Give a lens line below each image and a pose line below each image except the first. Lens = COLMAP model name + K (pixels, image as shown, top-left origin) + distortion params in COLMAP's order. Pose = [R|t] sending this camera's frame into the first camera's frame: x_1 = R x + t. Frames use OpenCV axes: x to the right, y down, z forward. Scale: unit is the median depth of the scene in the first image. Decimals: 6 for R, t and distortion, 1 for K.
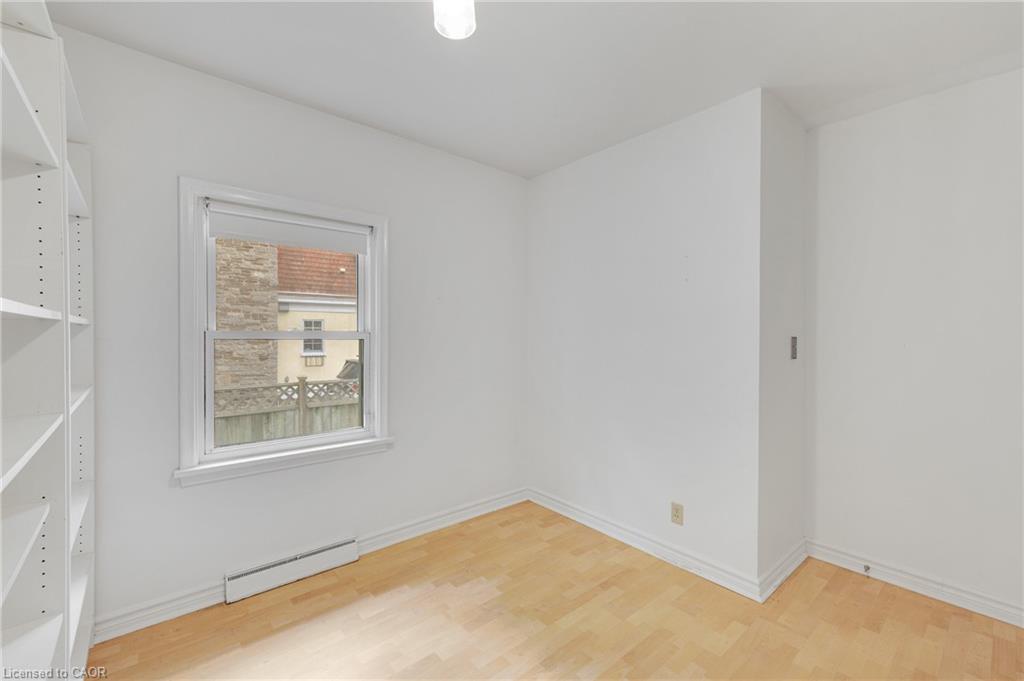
lens RADIAL K [[425.7, 0, 520.8], [0, 425.7, 332.8], [0, 0, 1]] dist [0.010533, -0.000049]
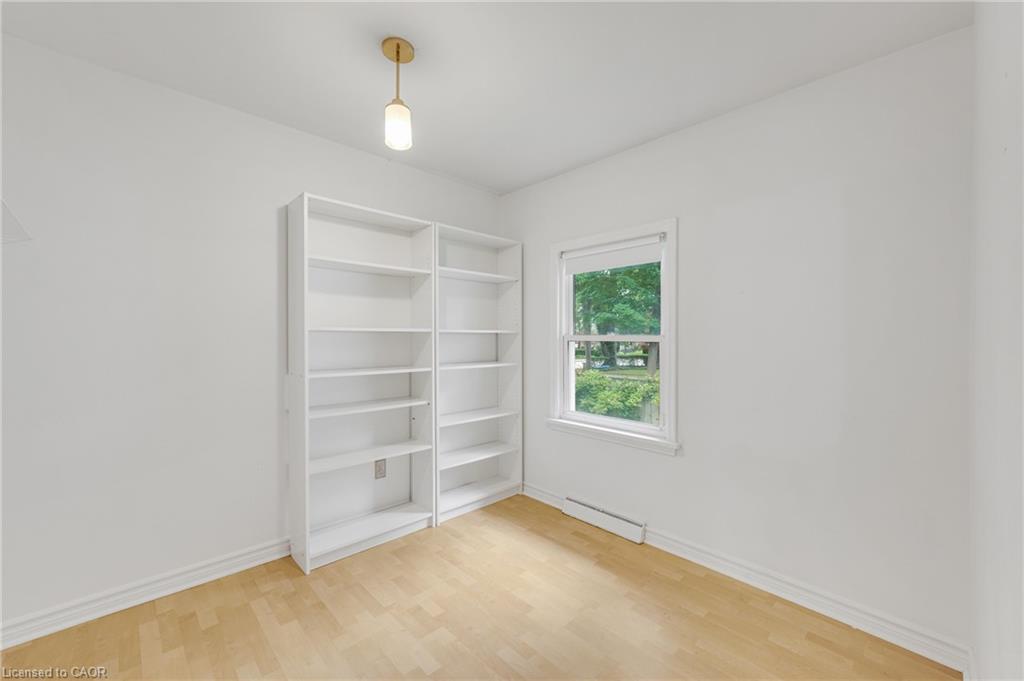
lens RADIAL K [[425.7, 0, 520.8], [0, 425.7, 332.8], [0, 0, 1]] dist [0.010533, -0.000049]
pose [[0.068290, -0.001558, -0.997664, 0.771660], [-0.004580, 0.999988, -0.001875, -0.007141], [0.997655, 0.004697, 0.068282, 0.694221]]
